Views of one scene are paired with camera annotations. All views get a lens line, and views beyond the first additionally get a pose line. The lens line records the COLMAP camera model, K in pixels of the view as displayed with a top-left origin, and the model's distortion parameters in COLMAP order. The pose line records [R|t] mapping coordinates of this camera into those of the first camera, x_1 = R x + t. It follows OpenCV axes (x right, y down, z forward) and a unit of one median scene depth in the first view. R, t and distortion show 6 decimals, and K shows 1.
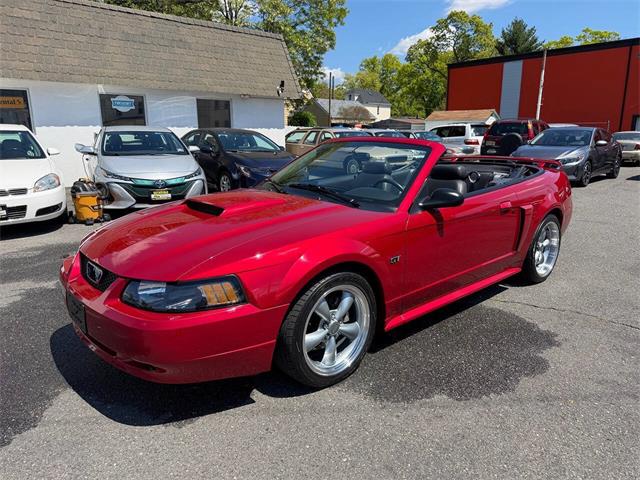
lens RADIAL K [[465.3, 0, 320.7], [0, 465.3, 239.3], [0, 0, 1]] dist [0.002890, -0.008678]
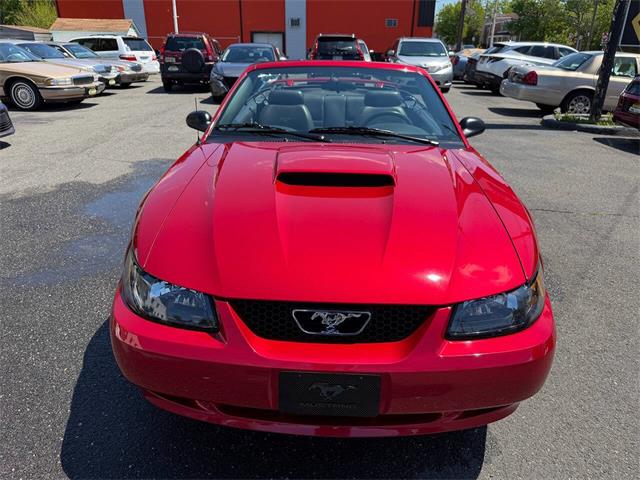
lens RADIAL K [[465.2, 0, 319.7], [0, 465.2, 240.9], [0, 0, 1]] dist [0.001360, -0.007634]
pose [[0.695650, -0.264693, 0.667839, -0.255414], [0.145703, 0.962309, 0.229634, -0.045870], [-0.703450, -0.062438, 0.707997, 0.179443]]
